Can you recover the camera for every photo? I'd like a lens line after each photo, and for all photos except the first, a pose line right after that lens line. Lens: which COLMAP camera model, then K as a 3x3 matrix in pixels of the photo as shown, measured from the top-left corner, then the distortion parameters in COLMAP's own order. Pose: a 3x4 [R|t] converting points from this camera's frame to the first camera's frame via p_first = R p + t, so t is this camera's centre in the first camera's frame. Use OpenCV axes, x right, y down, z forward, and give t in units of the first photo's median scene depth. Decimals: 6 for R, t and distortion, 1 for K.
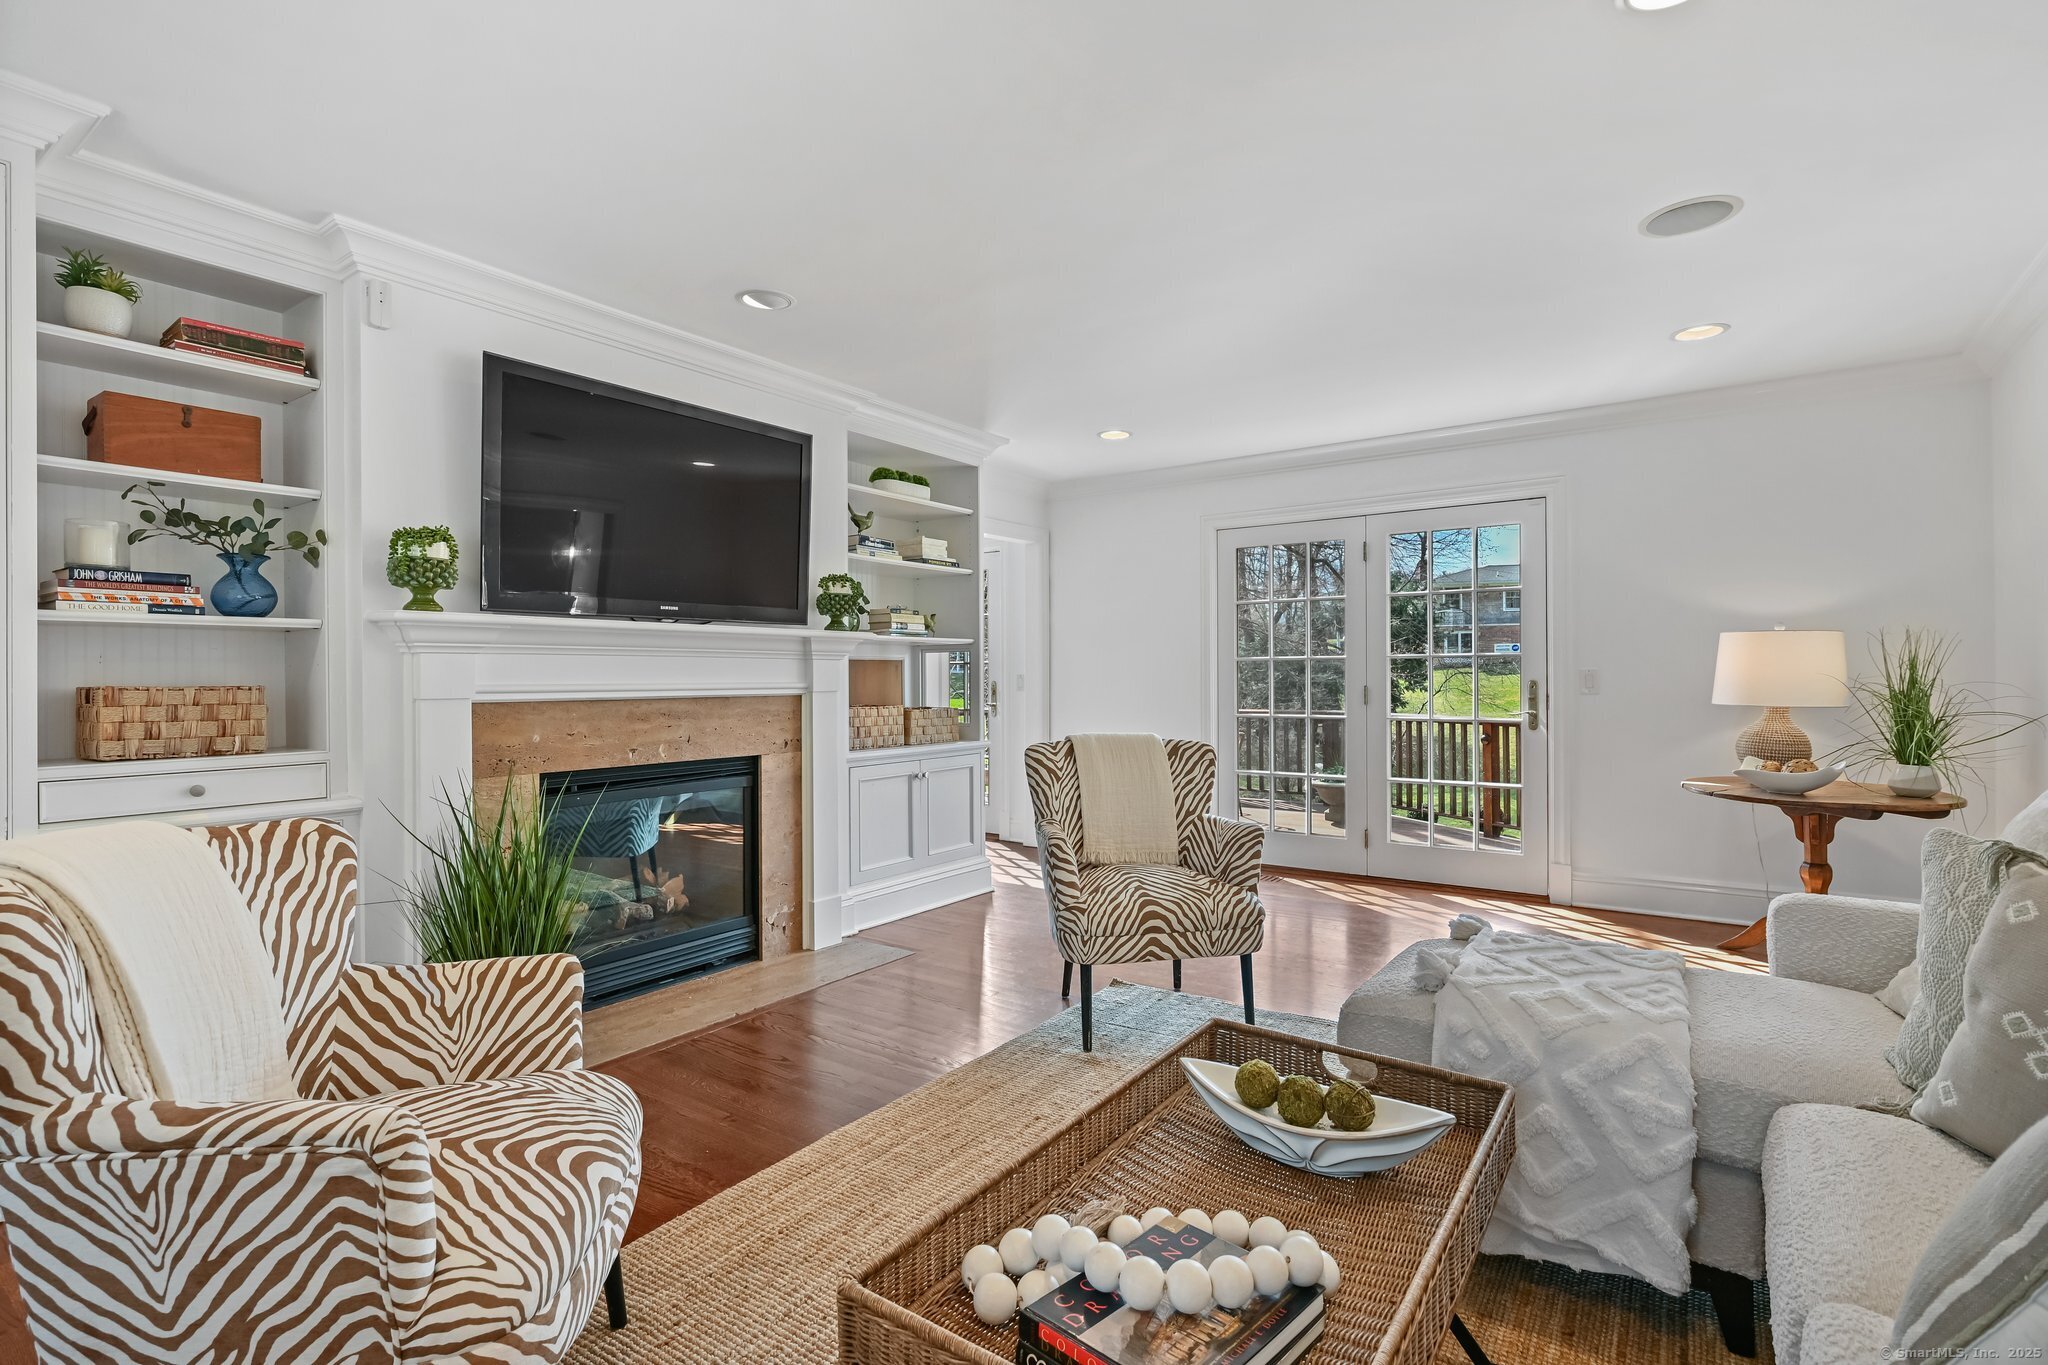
lens RADIAL K [[966.6, 0, 1017.1], [0, 966.6, 673.5], [0, 0, 1]] dist [-0.003105, 0.000653]
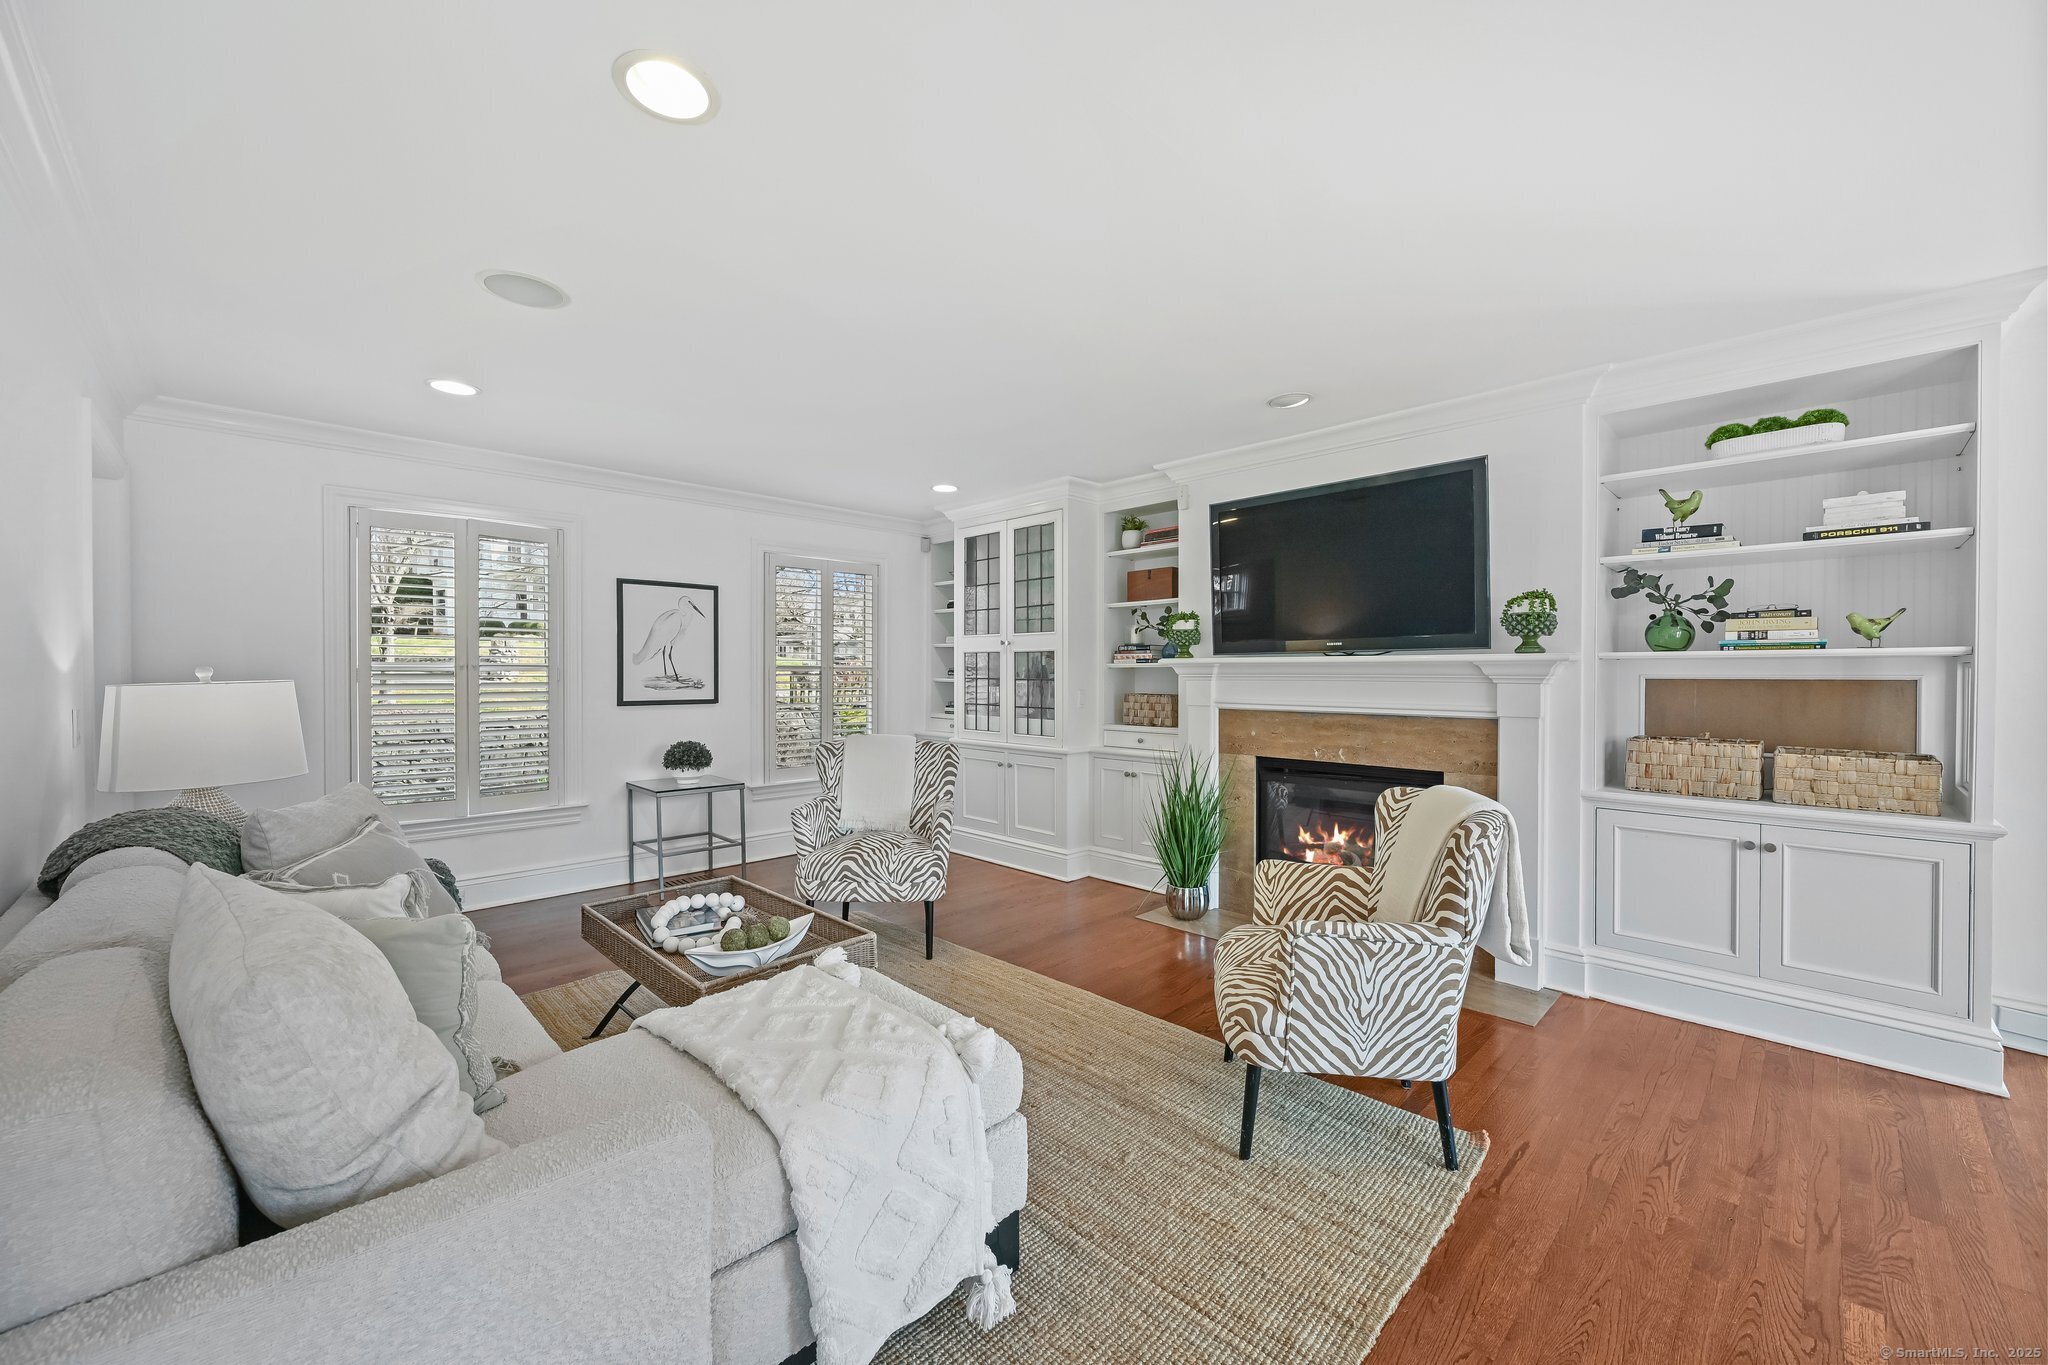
lens RADIAL K [[794.5, 0, 1034.2], [0, 794.5, 676.7], [0, 0, 1]] dist [0.001691, 0.000098]
pose [[-0.153826, 0.010352, -0.988044, 0.826589], [0.003149, 0.999945, 0.009986, -0.038918], [0.988093, -0.001575, -0.153850, 0.835426]]
